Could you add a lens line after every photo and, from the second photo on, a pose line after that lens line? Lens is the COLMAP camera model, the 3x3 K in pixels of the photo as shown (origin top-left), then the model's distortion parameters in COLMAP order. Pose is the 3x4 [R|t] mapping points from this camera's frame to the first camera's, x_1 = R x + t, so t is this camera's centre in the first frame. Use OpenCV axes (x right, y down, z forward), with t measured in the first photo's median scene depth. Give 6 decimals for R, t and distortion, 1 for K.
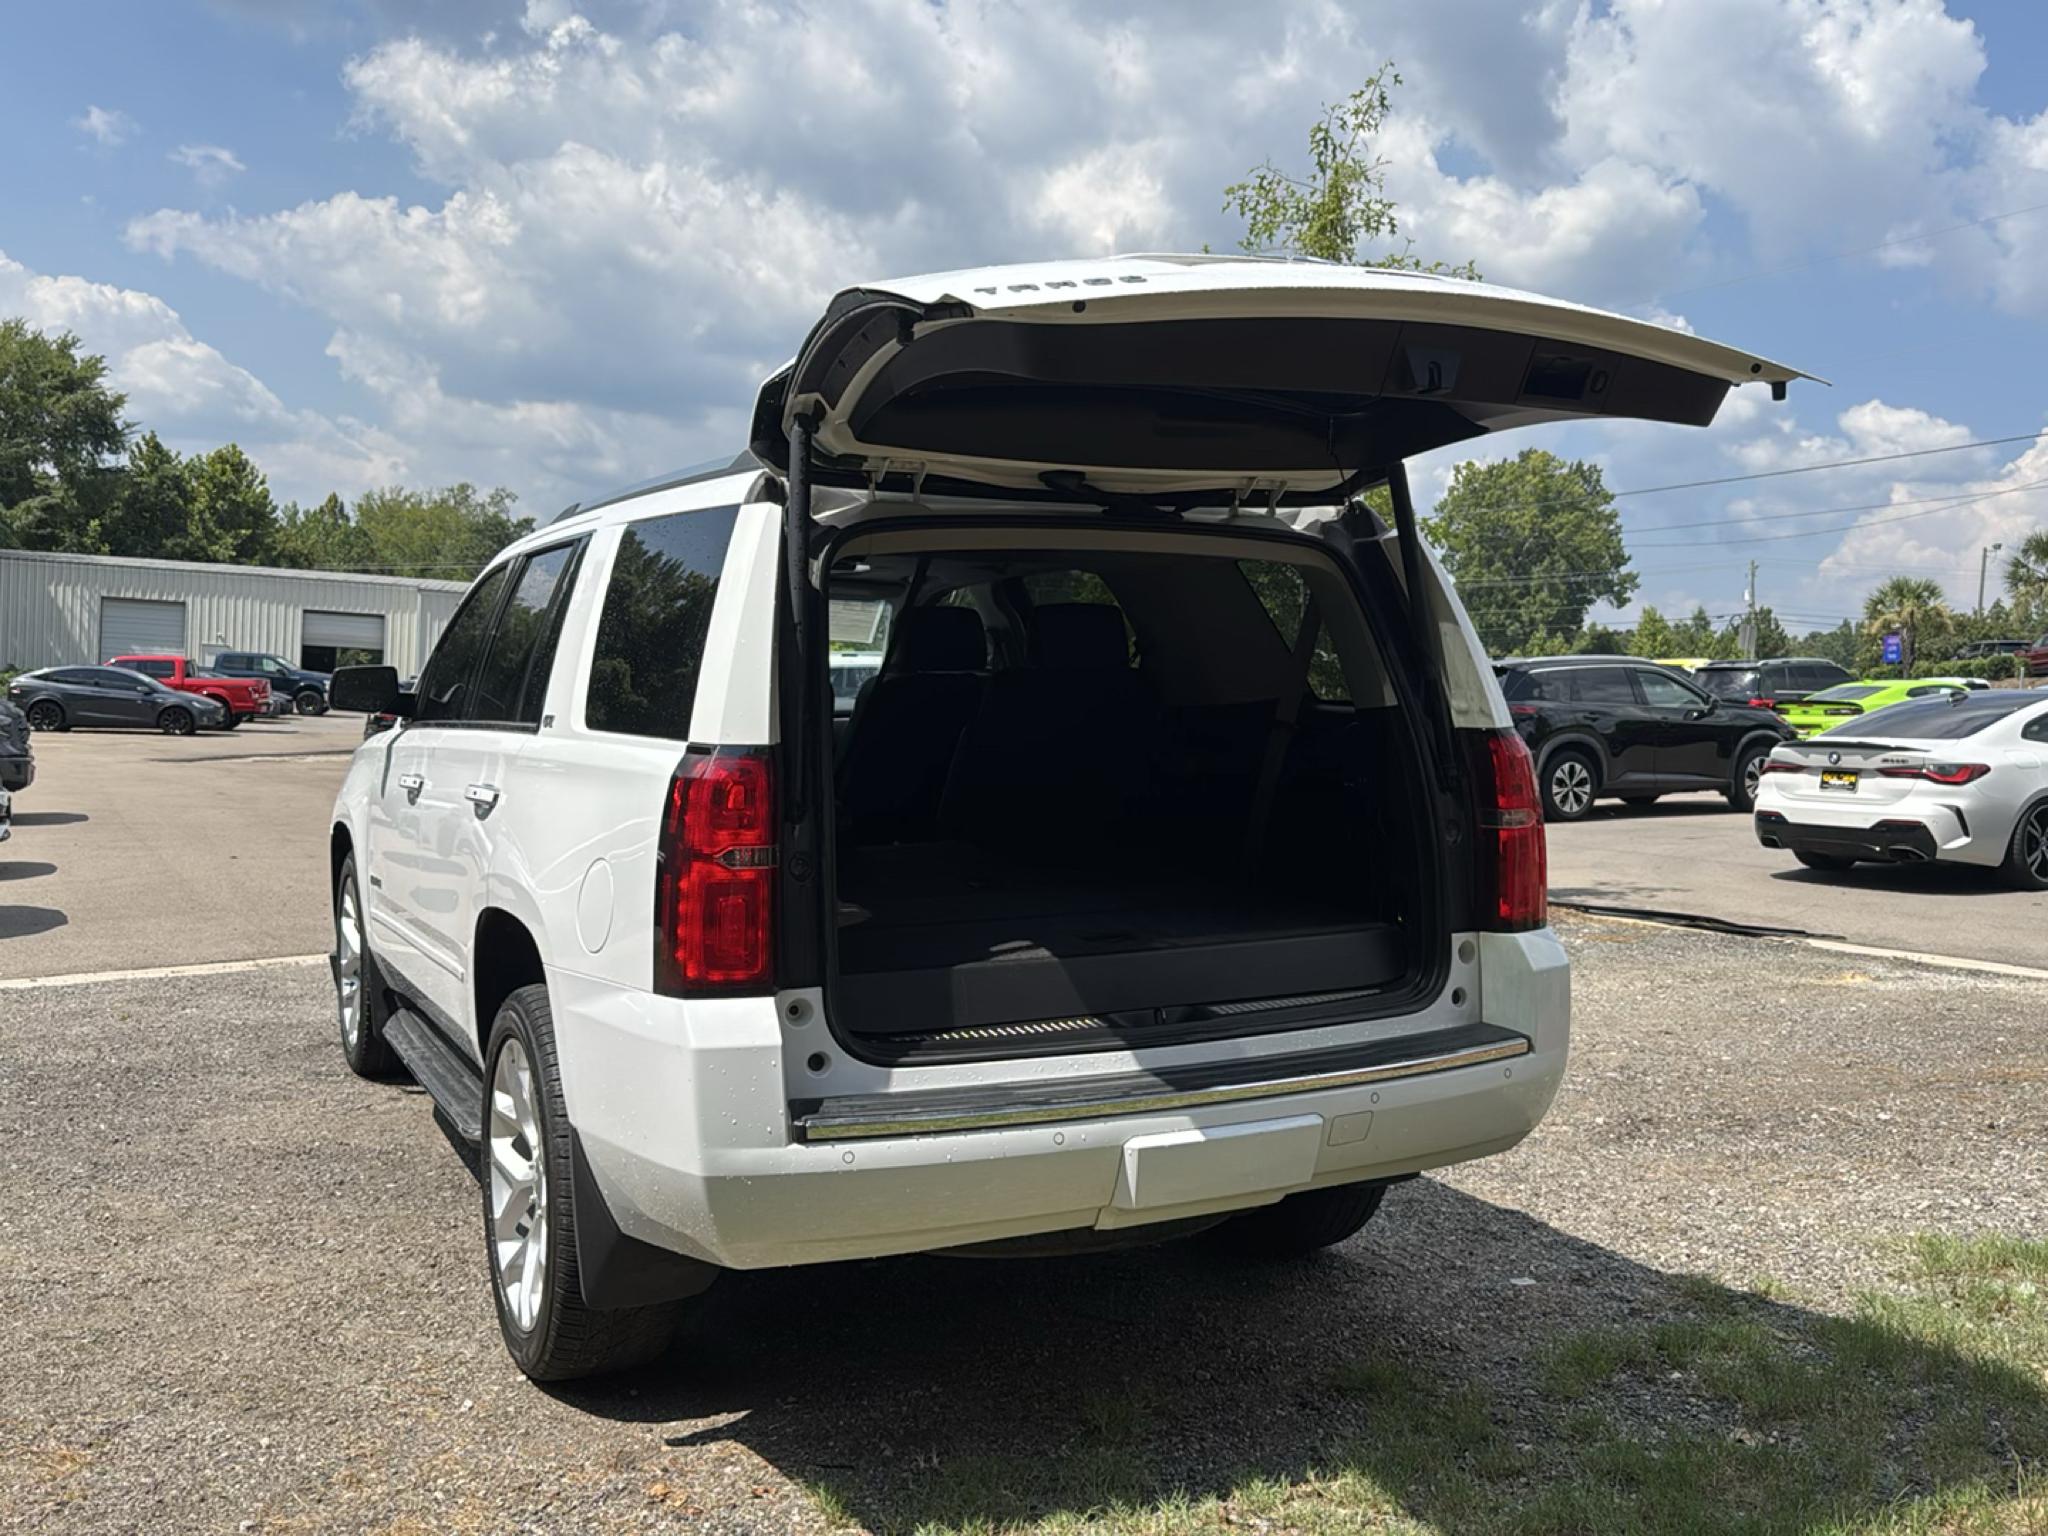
lens RADIAL K [[1814.6, 0, 1013.7], [0, 1814.6, 780.4], [0, 0, 1]] dist [0.088561, -0.151445]
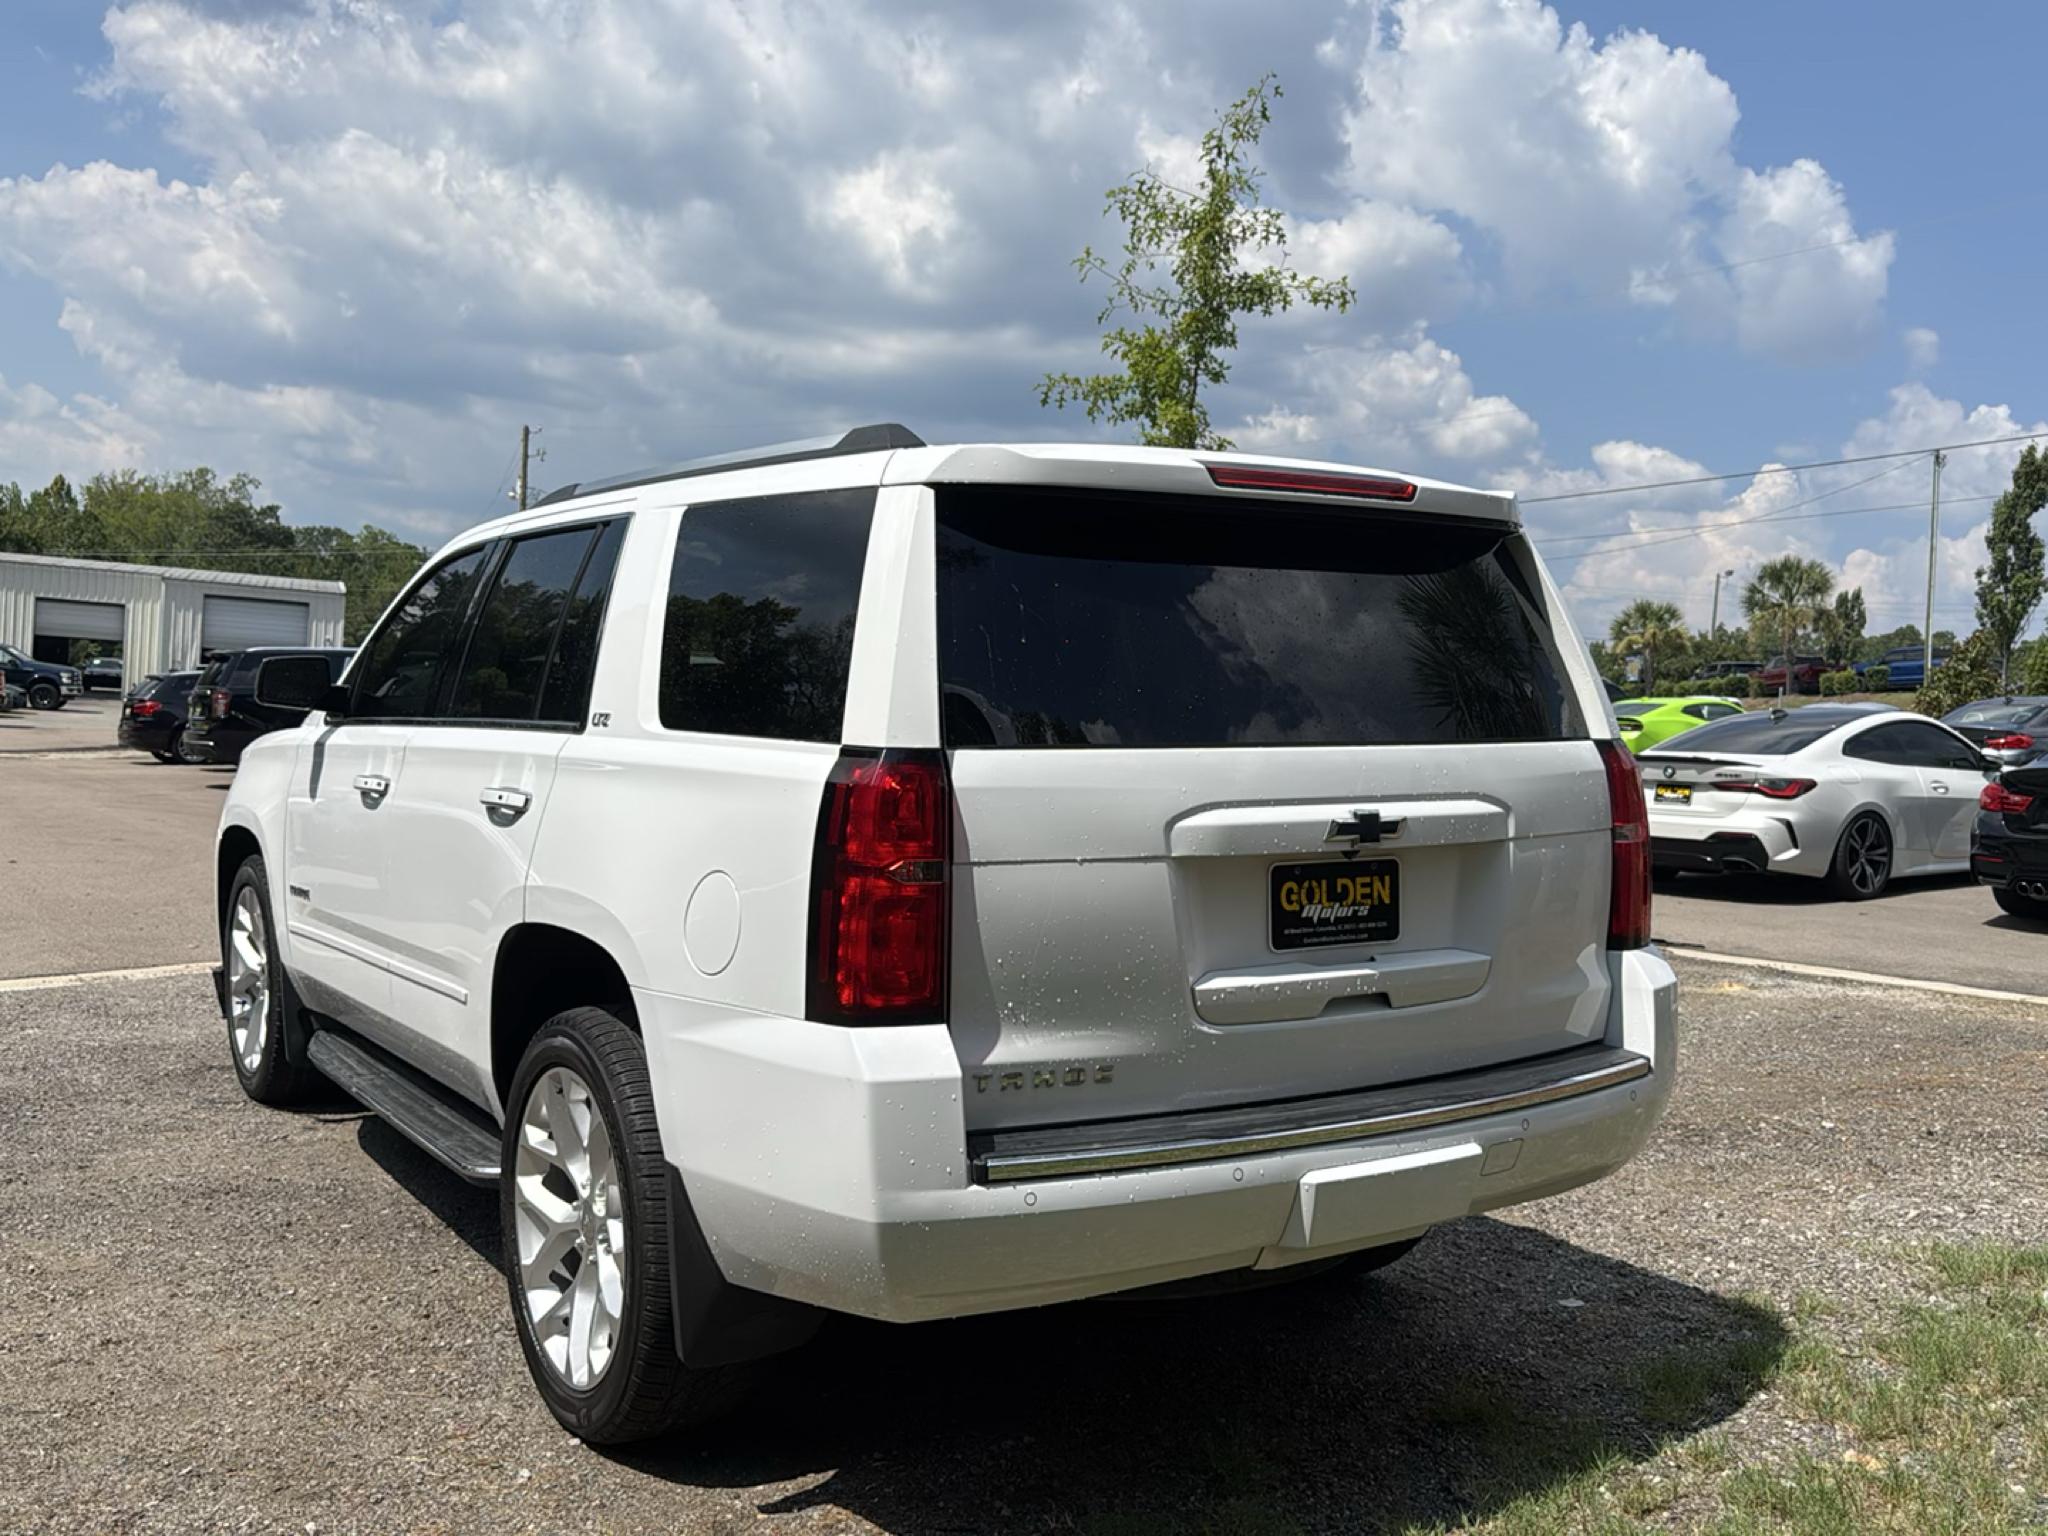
lens RADIAL K [[1814.6, 0, 1012.8], [0, 1814.6, 781.0], [0, 0, 1]] dist [0.088561, -0.151445]
pose [[0.992399, 0.009199, 0.122718, -0.107919], [-0.008816, 0.999954, -0.003664, -0.000038], [-0.122746, 0.002554, 0.992435, 0.045610]]
